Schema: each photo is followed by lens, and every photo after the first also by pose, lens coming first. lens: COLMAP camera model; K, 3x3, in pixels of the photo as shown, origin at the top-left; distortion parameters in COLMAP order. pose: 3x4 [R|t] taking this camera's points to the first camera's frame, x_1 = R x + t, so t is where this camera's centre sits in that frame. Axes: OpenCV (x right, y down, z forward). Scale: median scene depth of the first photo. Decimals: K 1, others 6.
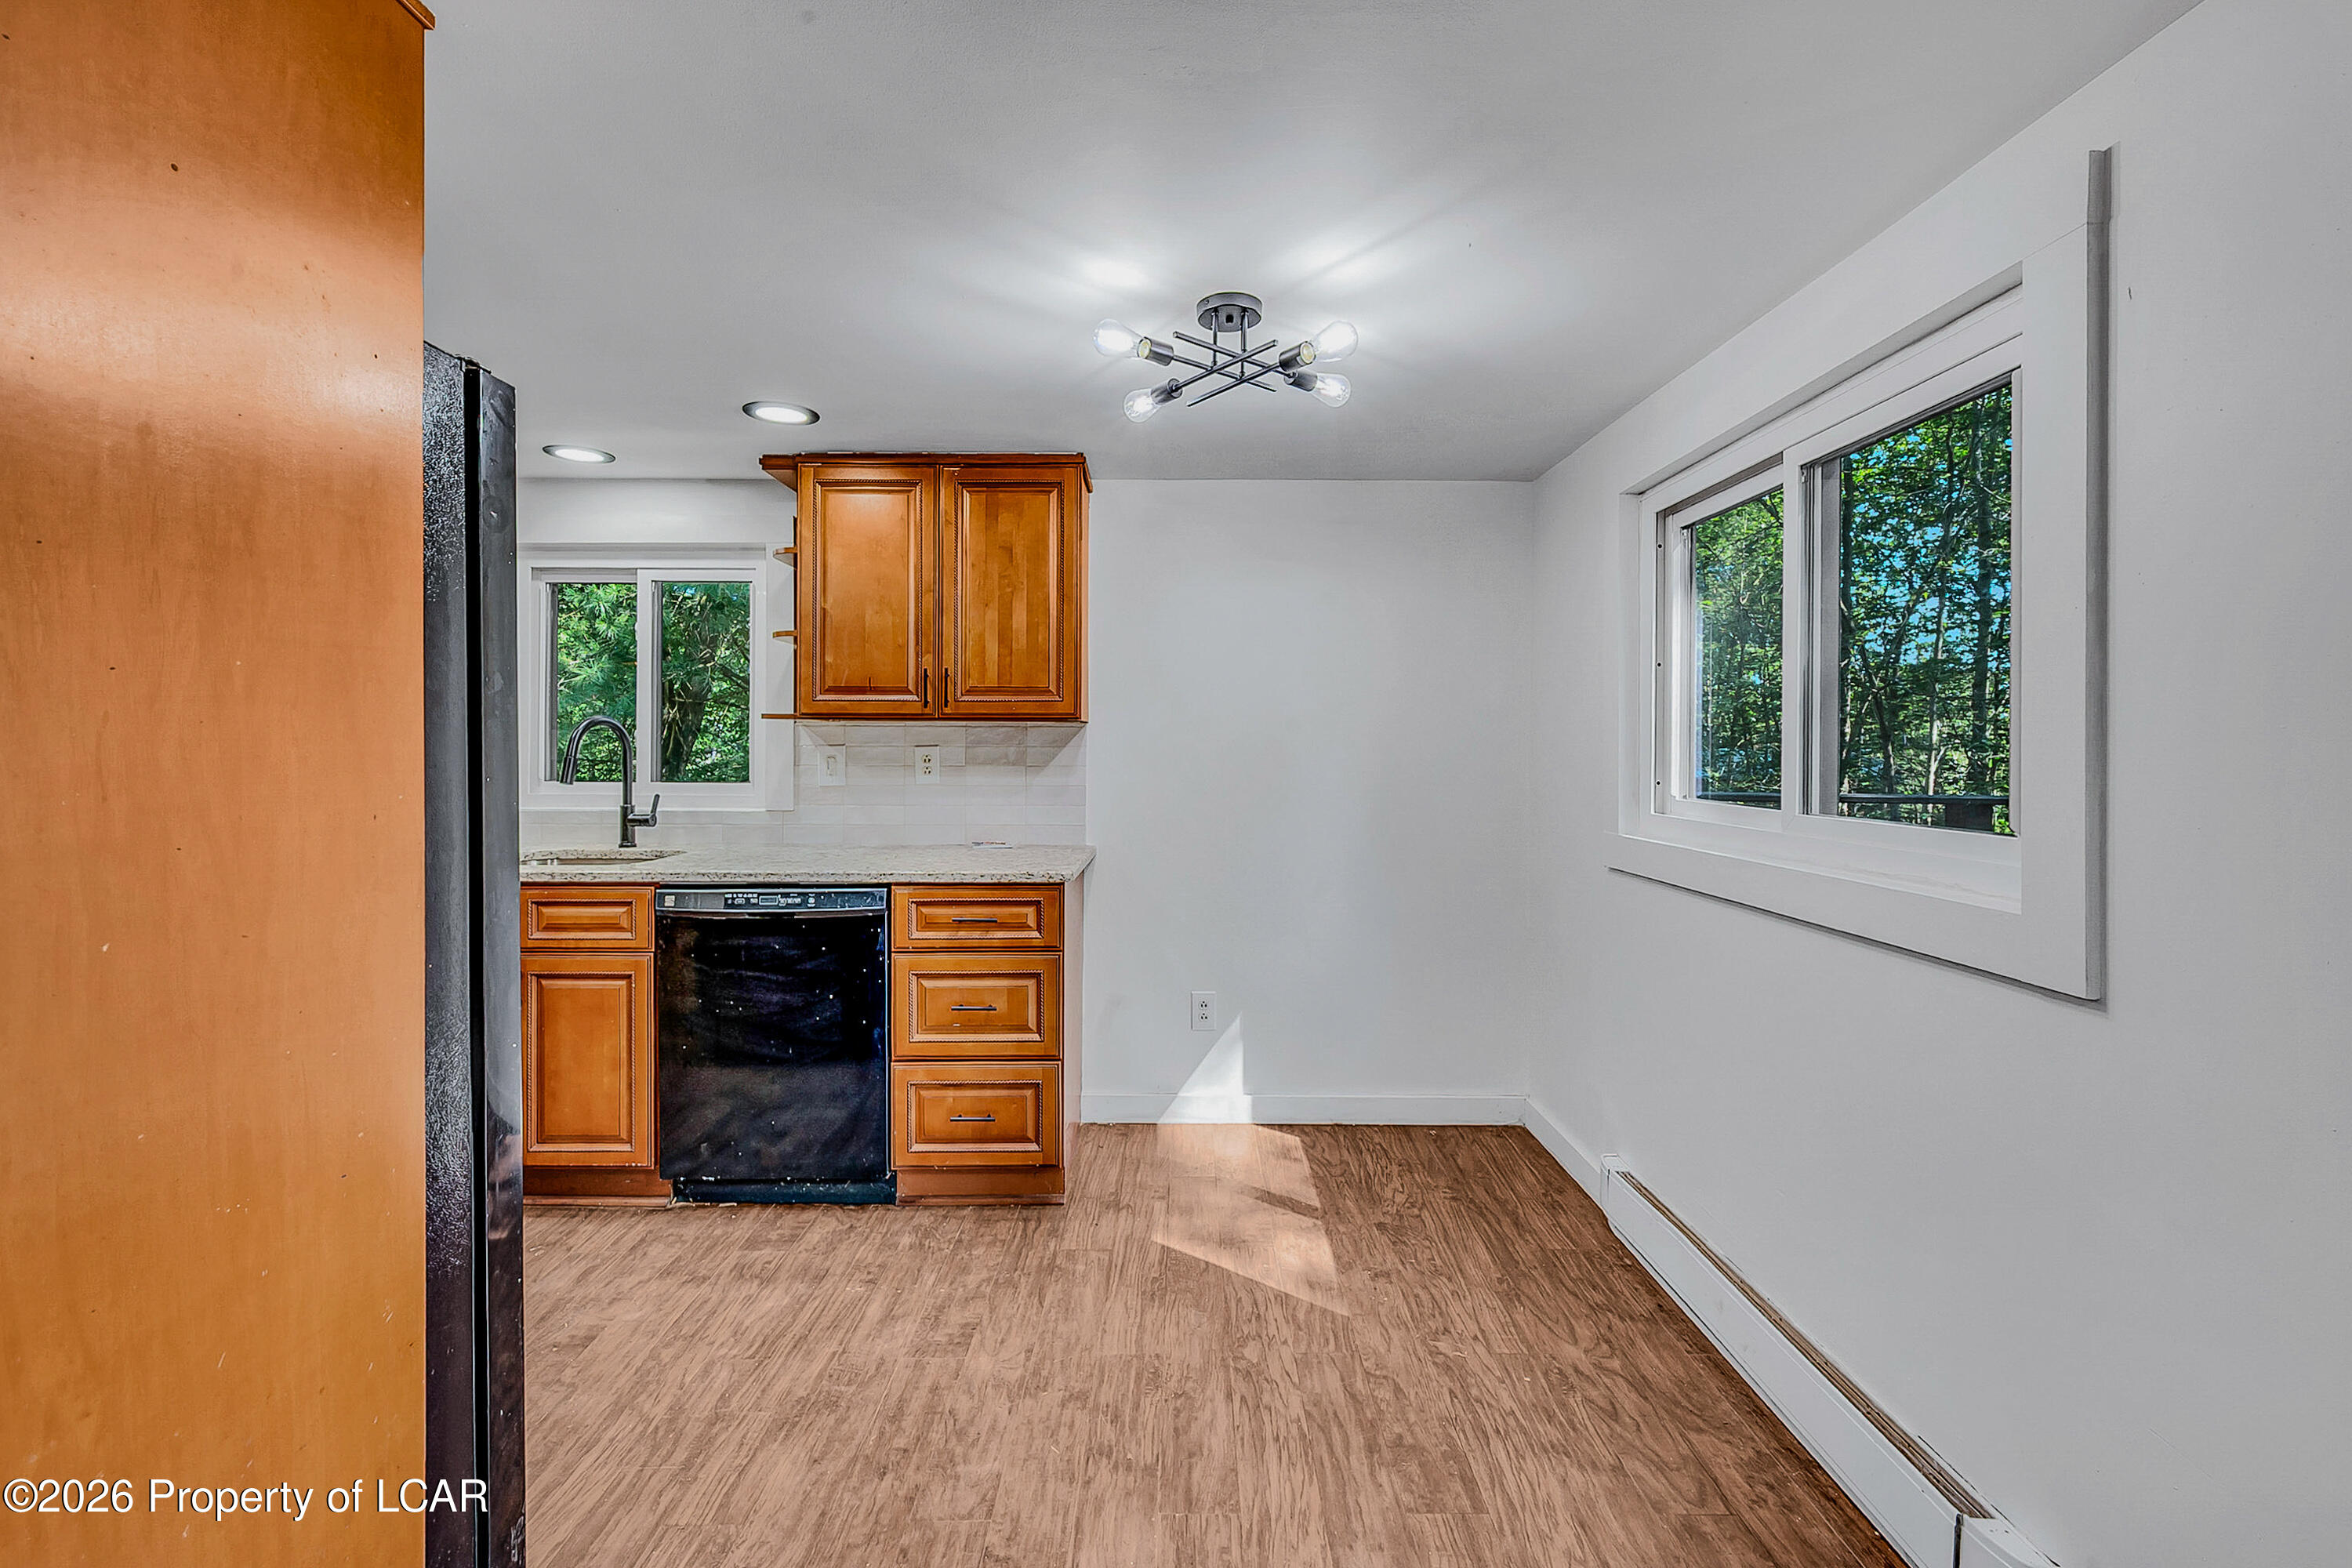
lens RADIAL K [[951.4, 0, 1185.5], [0, 951.4, 757.4], [0, 0, 1]] dist [-0.000545, 0.000370]
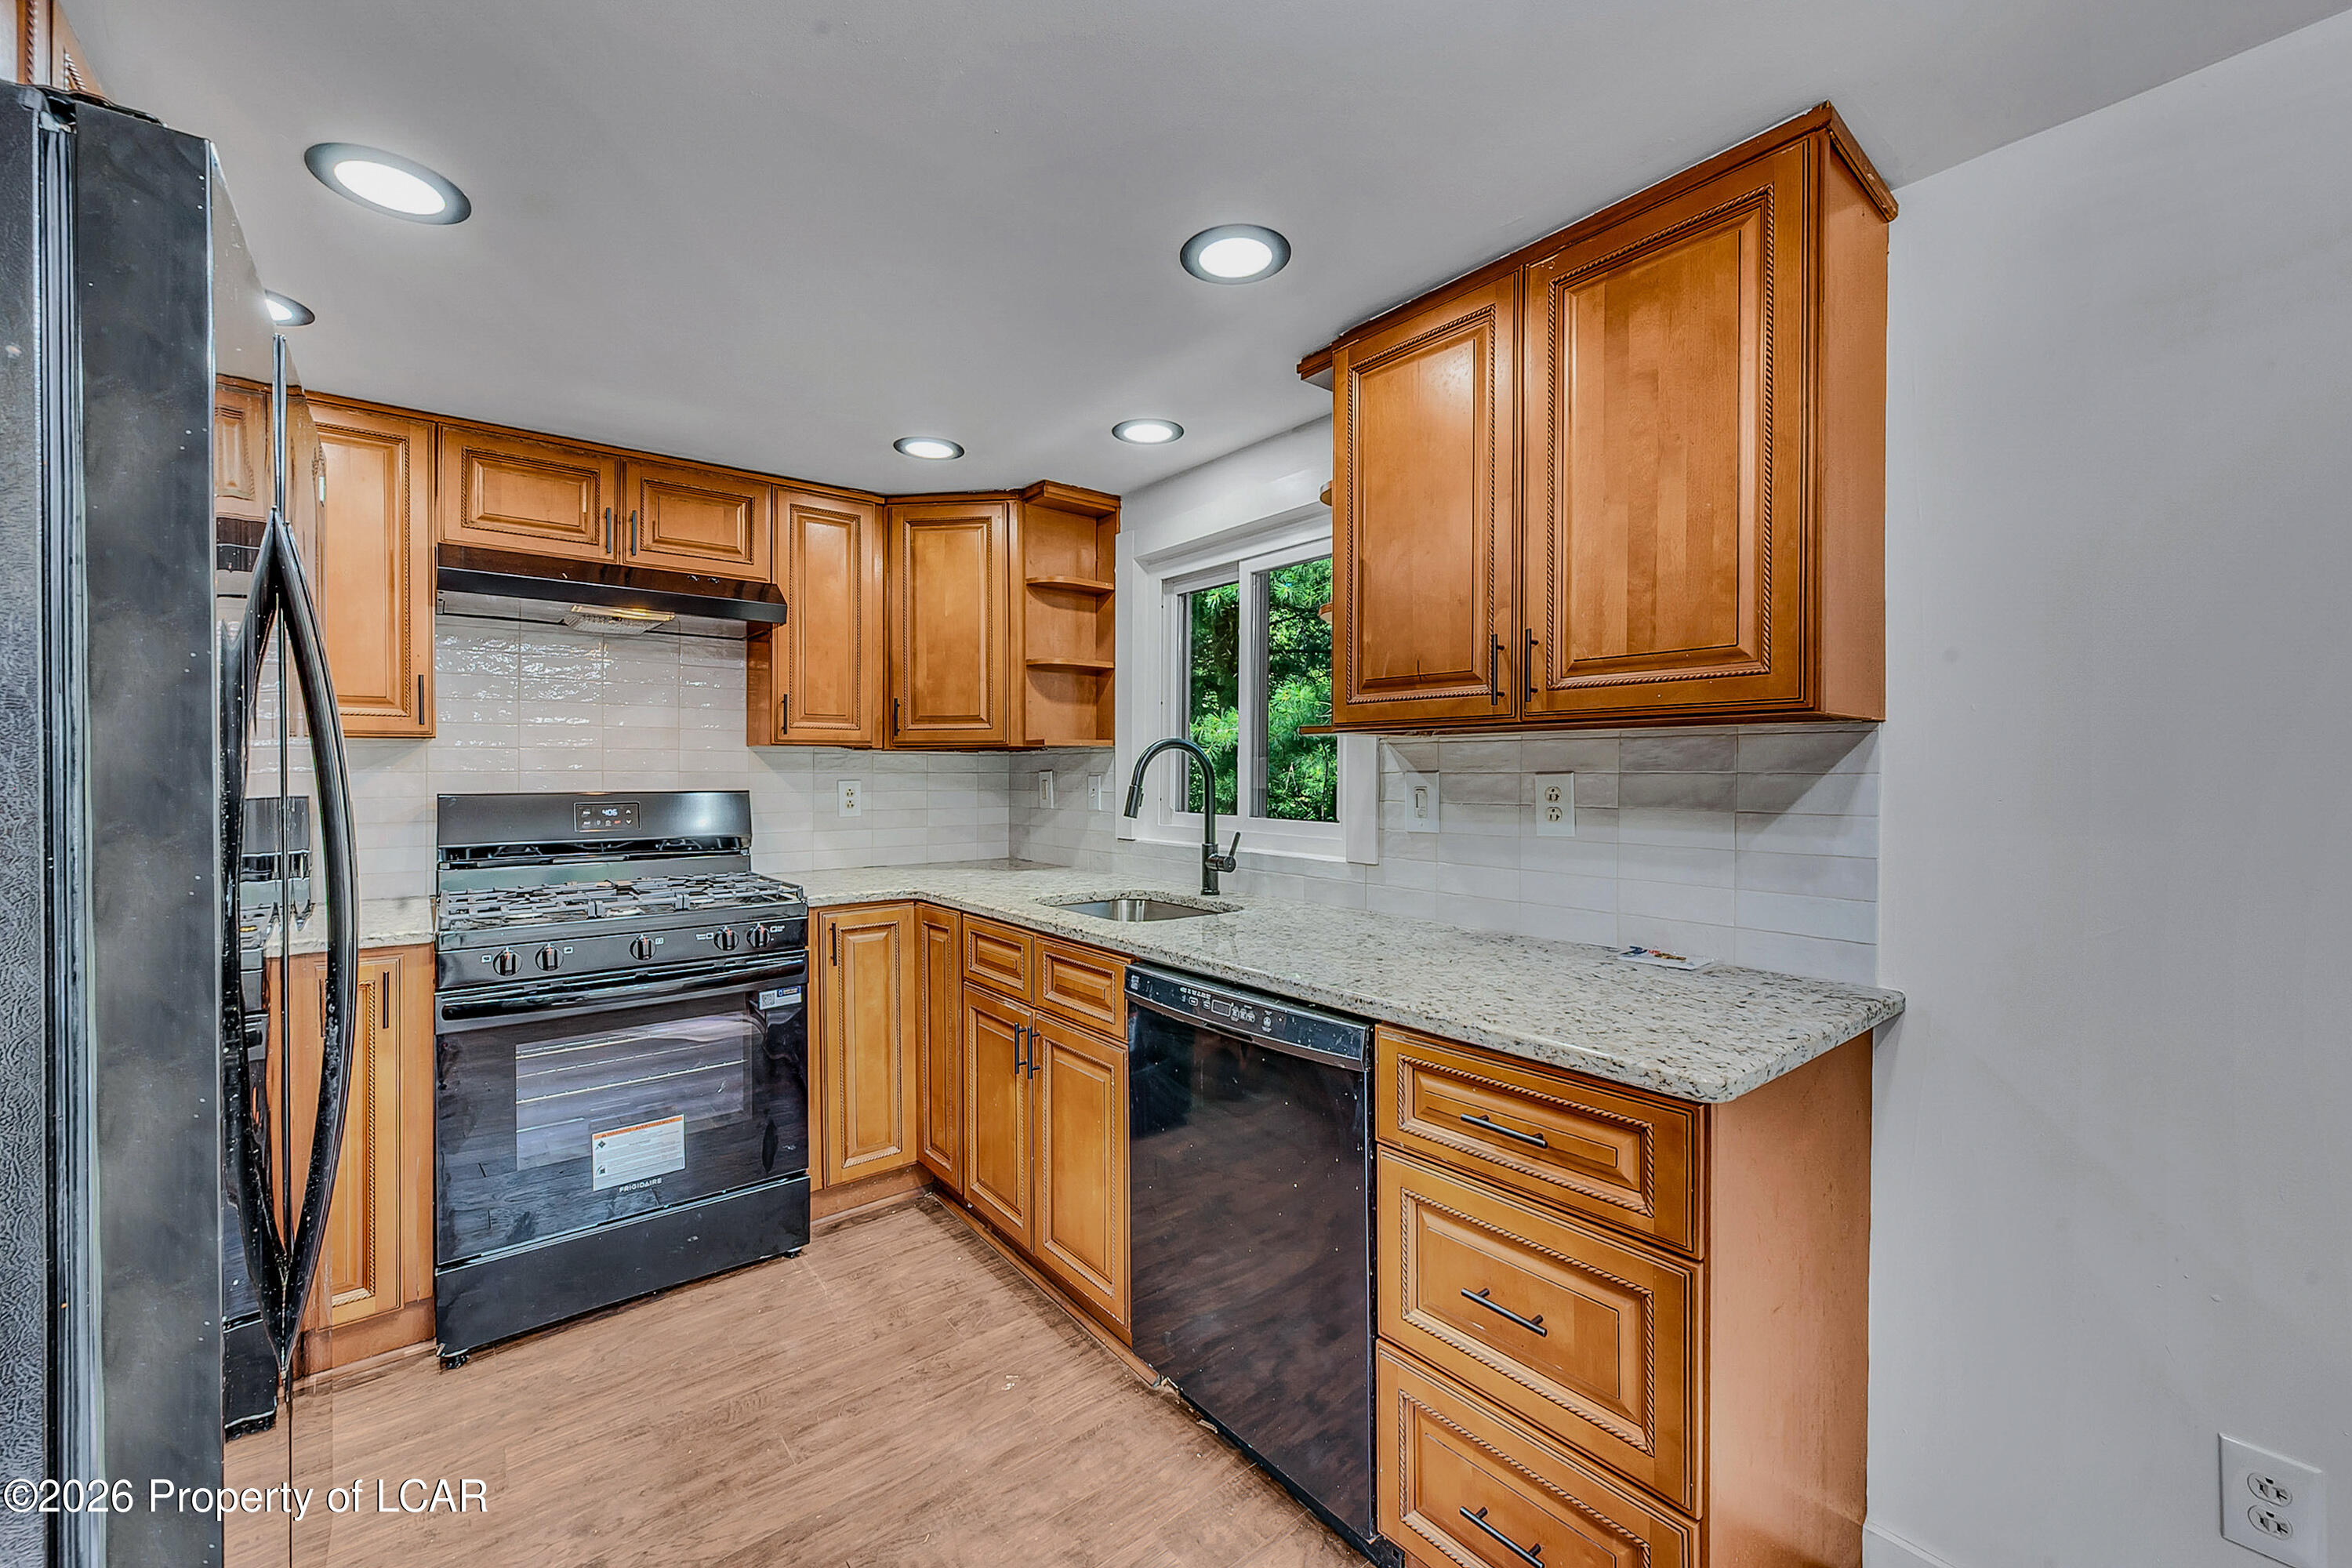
lens RADIAL K [[941.0, 0, 1179.4], [0, 941.0, 776.9], [0, 0, 1]] dist [0.002234, 0.000095]
pose [[0.625019, 0.000499, -0.780609, 0.049949], [-0.006402, 0.999969, -0.004486, -0.006242], [0.780583, 0.007802, 0.625003, 0.562576]]
